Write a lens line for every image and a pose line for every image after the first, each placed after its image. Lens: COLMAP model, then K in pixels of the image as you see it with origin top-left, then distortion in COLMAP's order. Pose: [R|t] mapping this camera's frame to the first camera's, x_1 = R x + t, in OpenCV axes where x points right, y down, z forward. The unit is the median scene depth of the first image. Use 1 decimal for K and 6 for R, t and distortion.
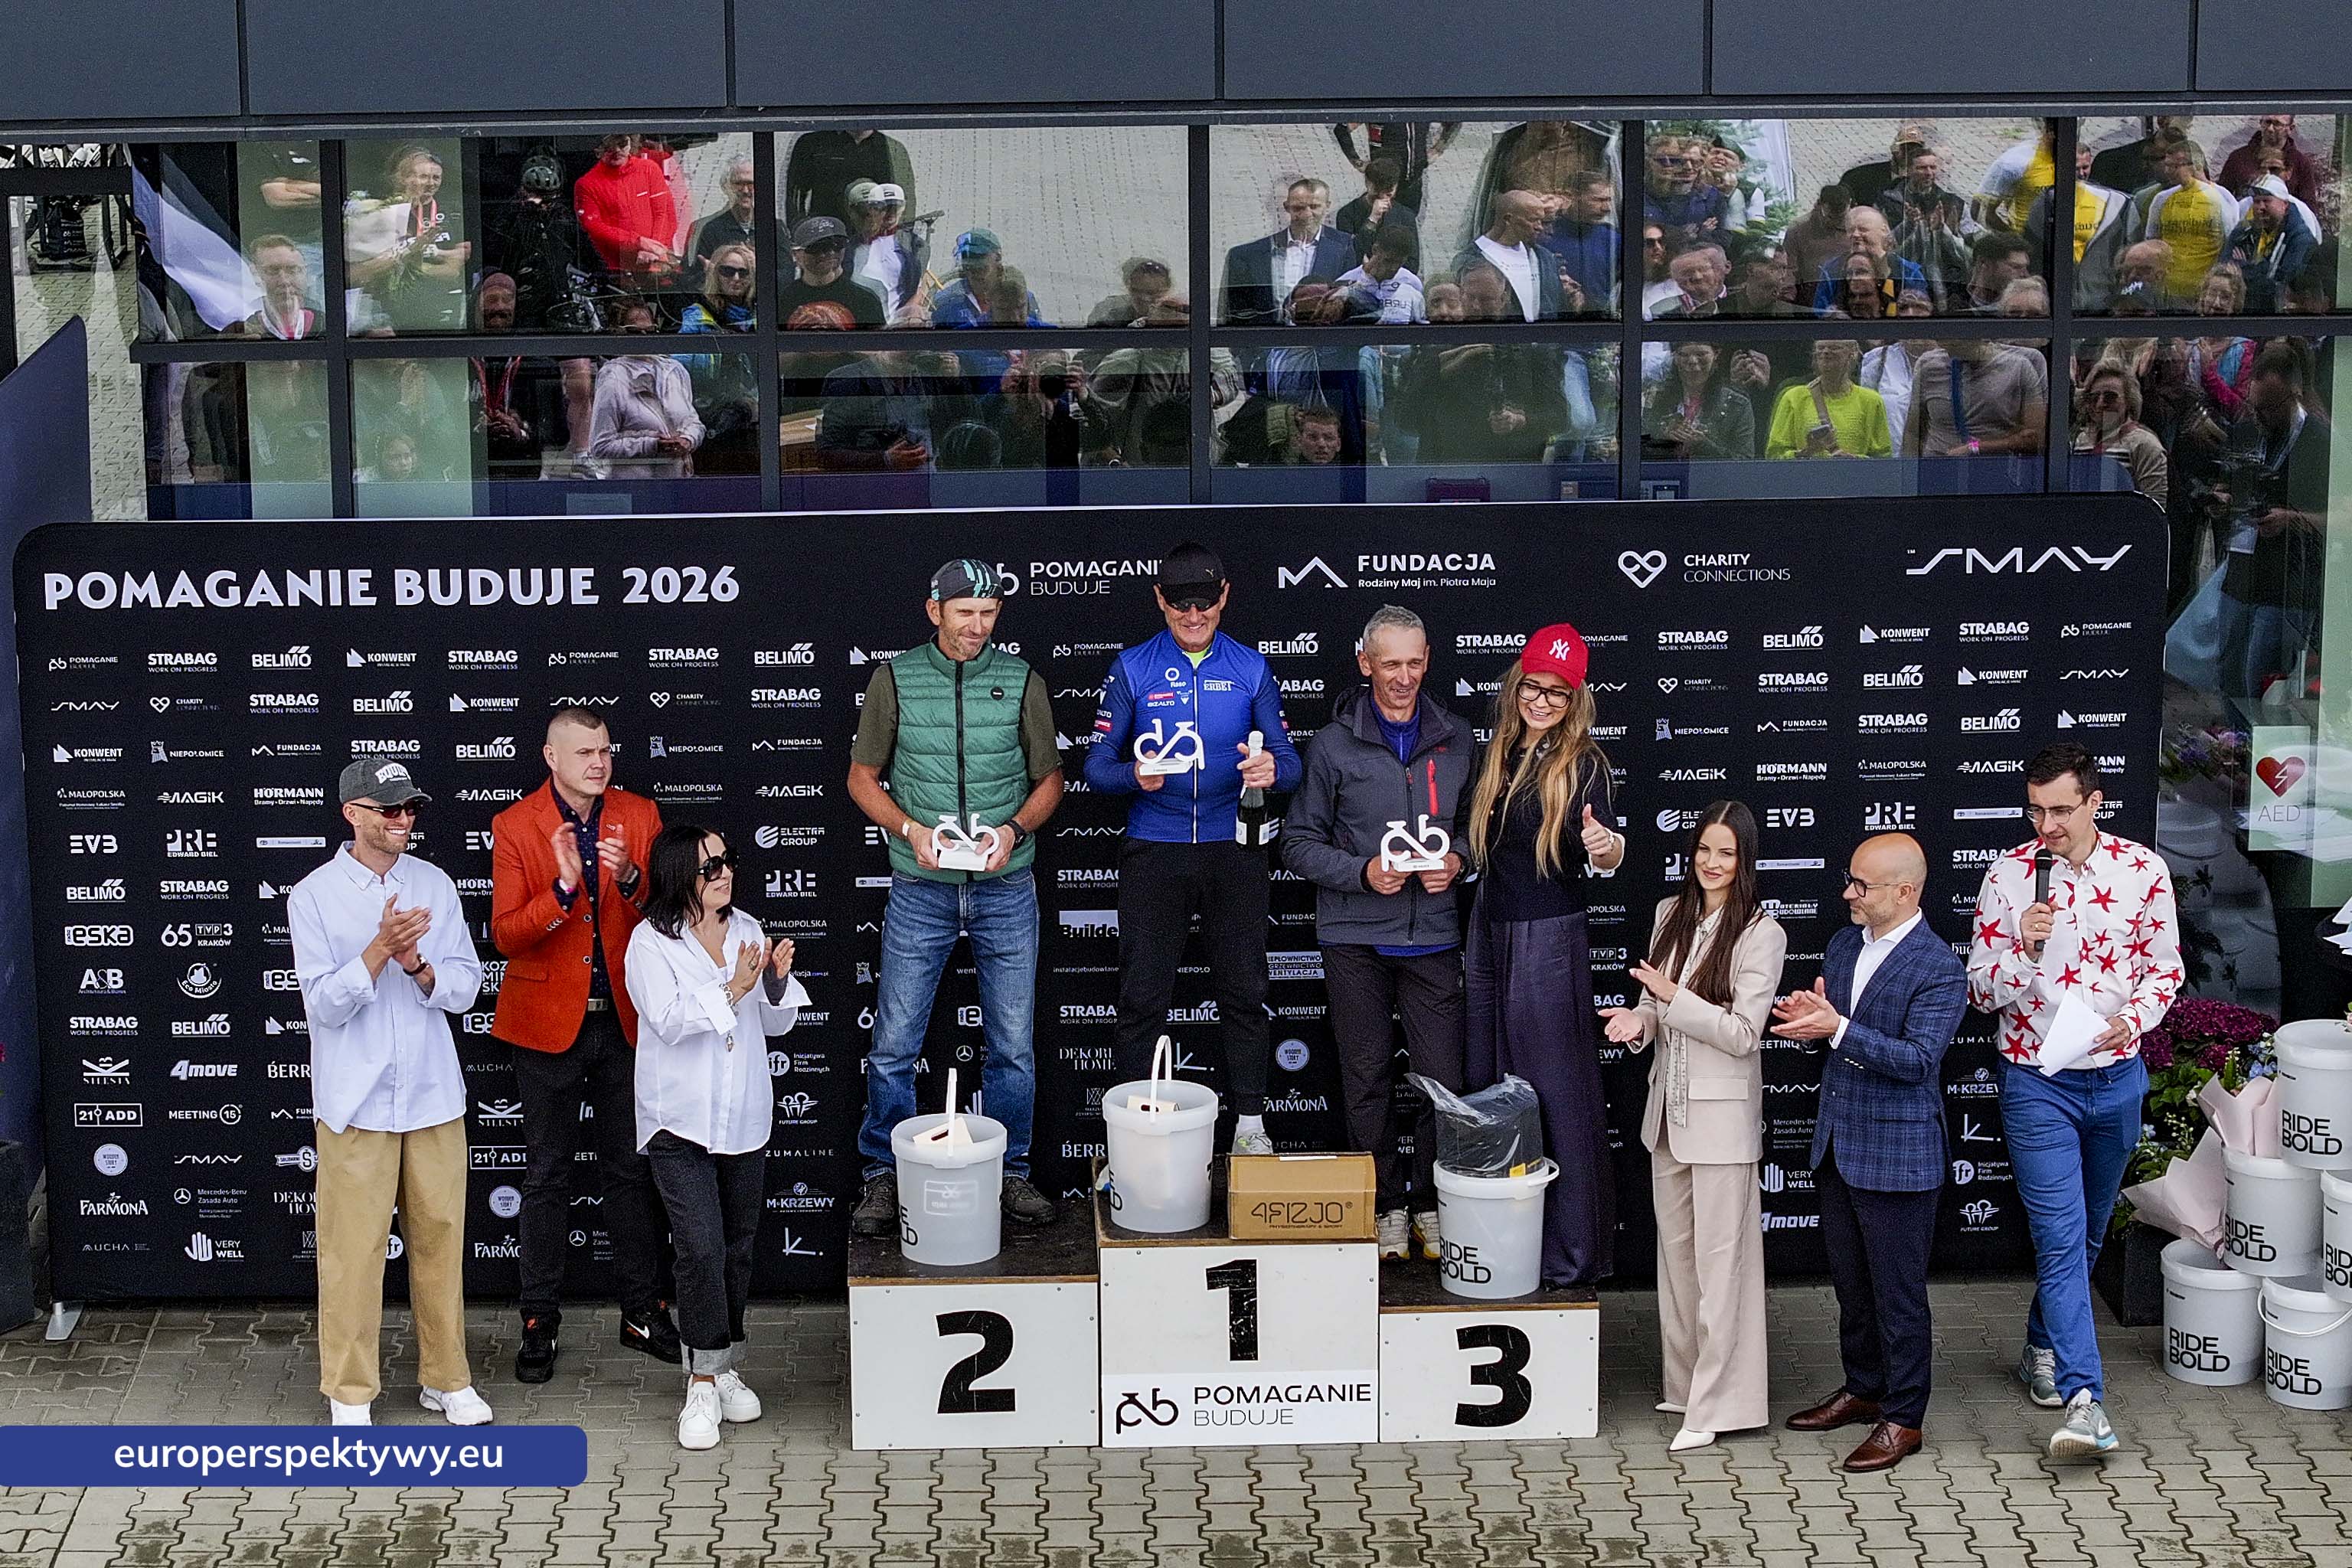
lens RADIAL K [[6641.9, 0, 949.2], [0, 6641.9, 936.5], [0, 0, 1]] dist [-0.167602, 0.000000]
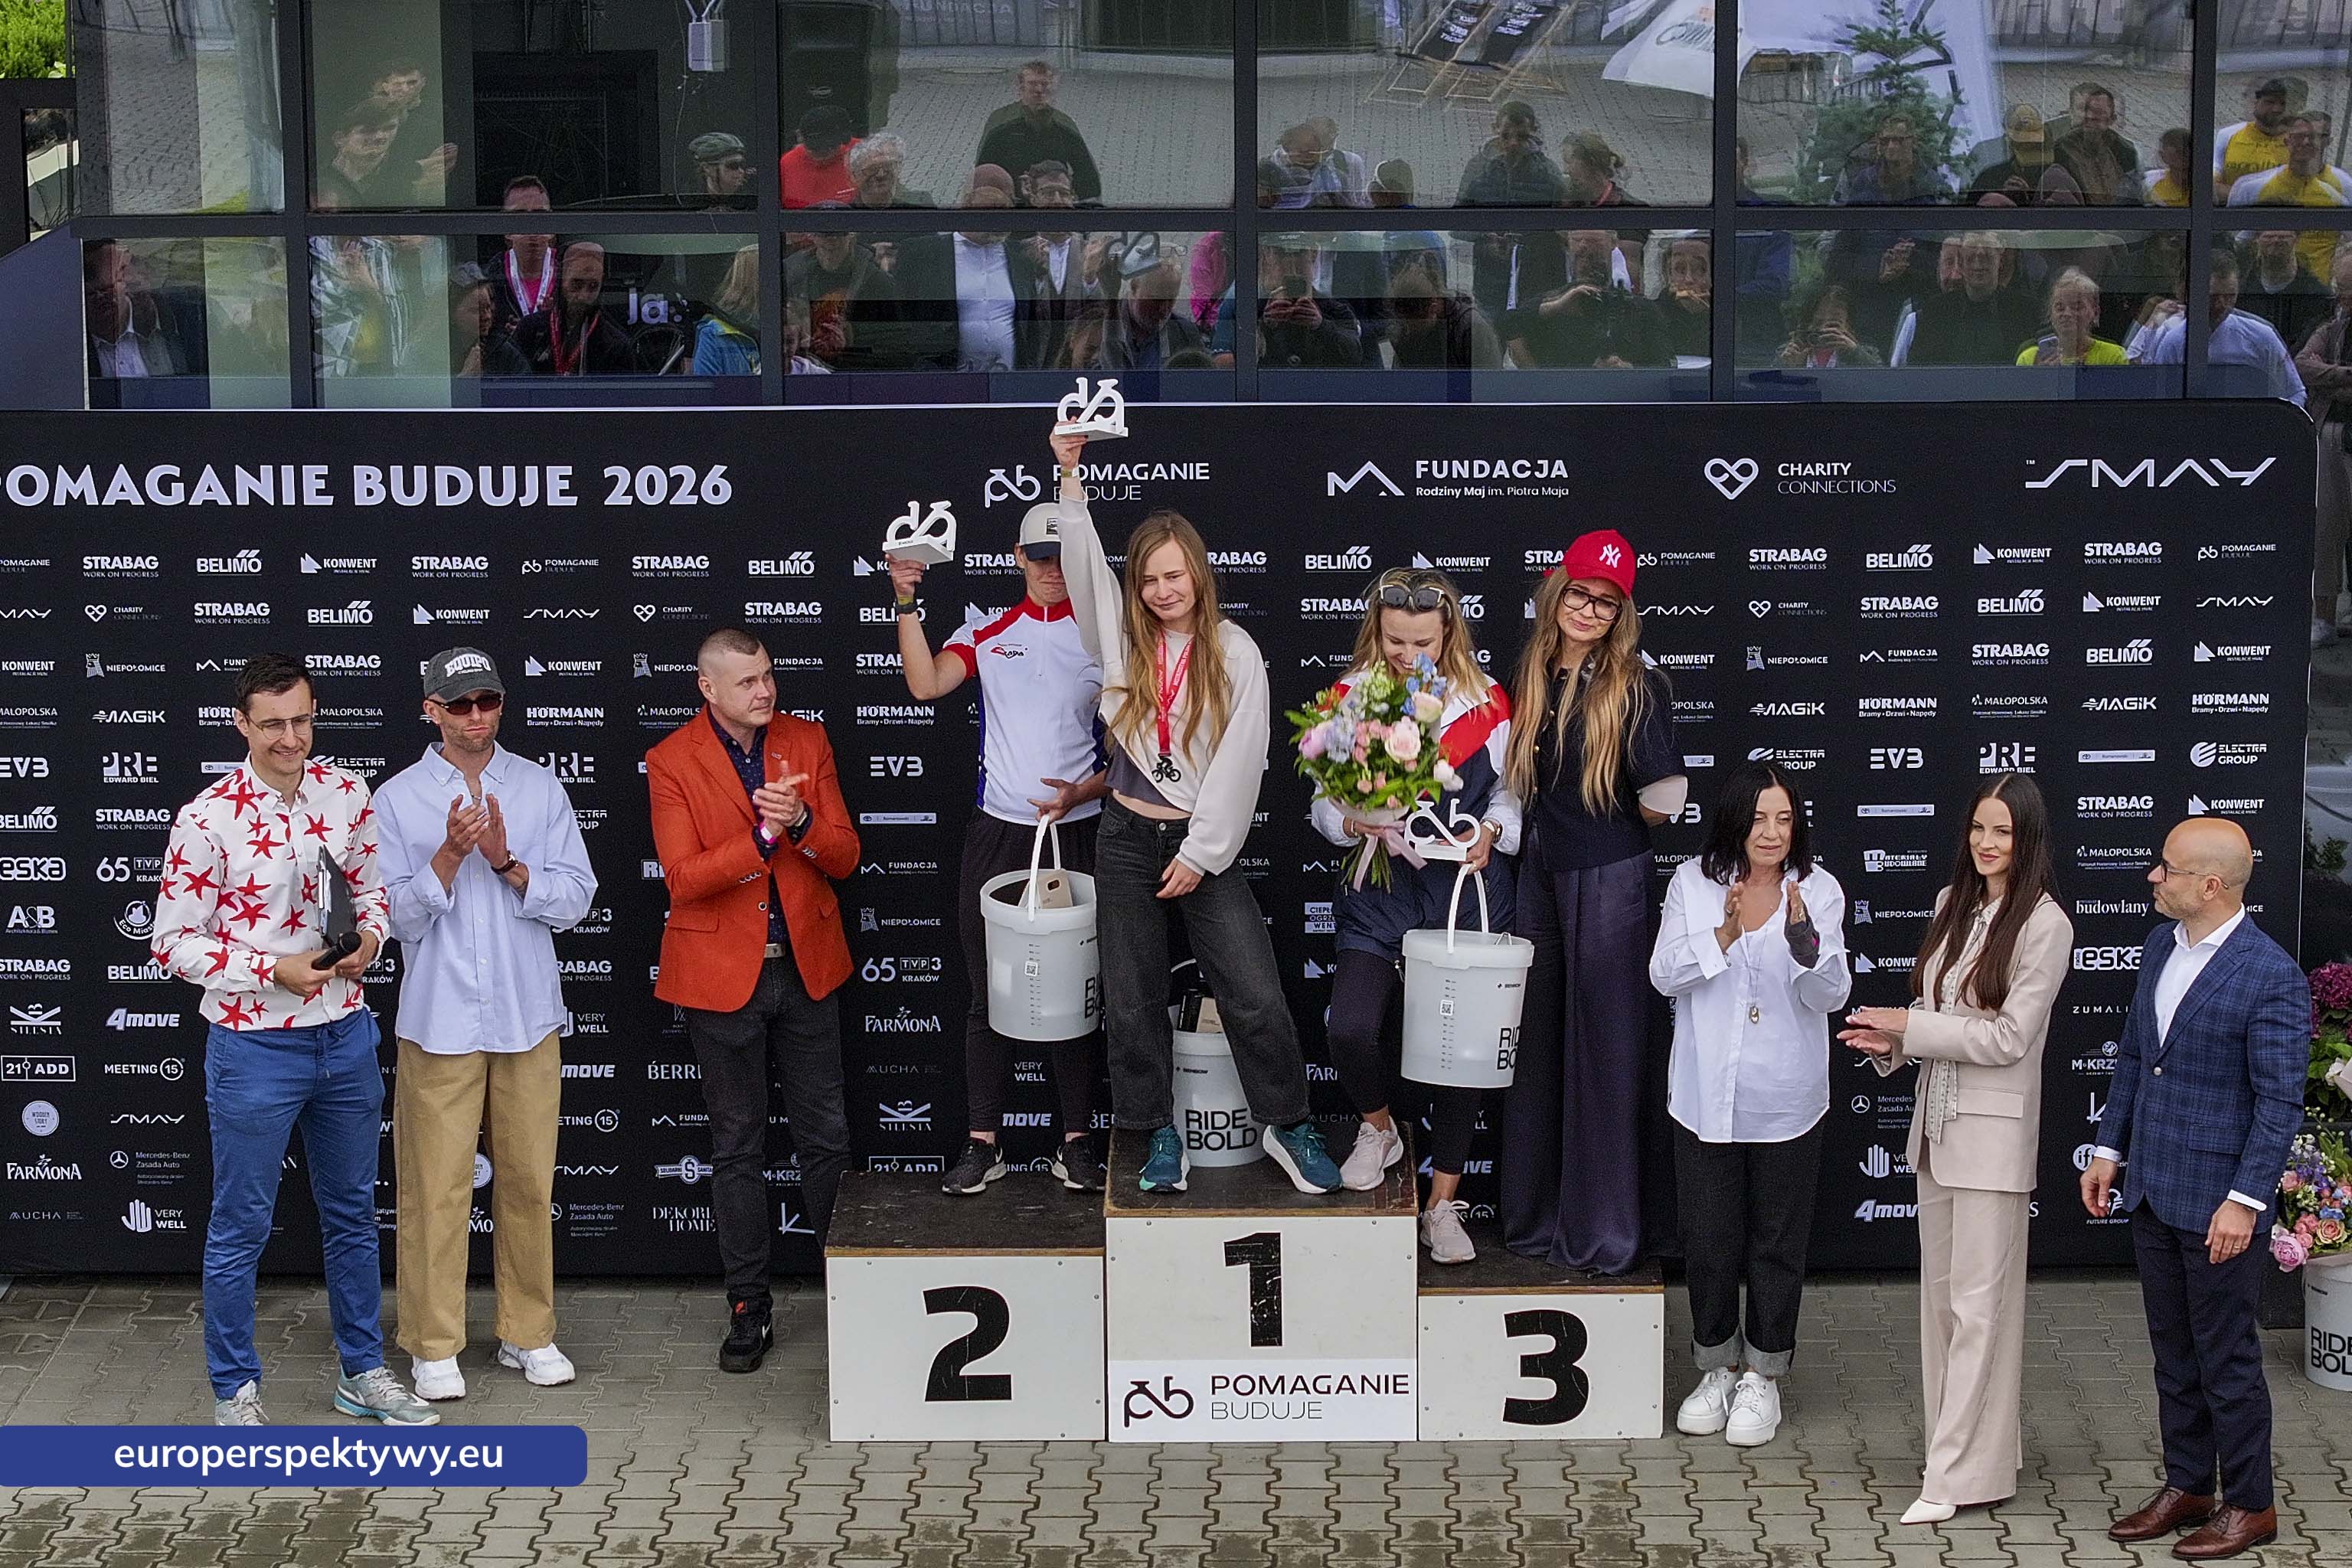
lens RADIAL K [[6641.9, 0, 1187.7], [0, 6641.9, 810.4], [0, 0, 1]] dist [-0.167602, 0.000000]
pose [[0.999824, 0.011828, -0.014556, 0.044189], [-0.012414, 0.999089, -0.040824, 0.027310], [0.014060, 0.040997, 0.999060, 0.099063]]
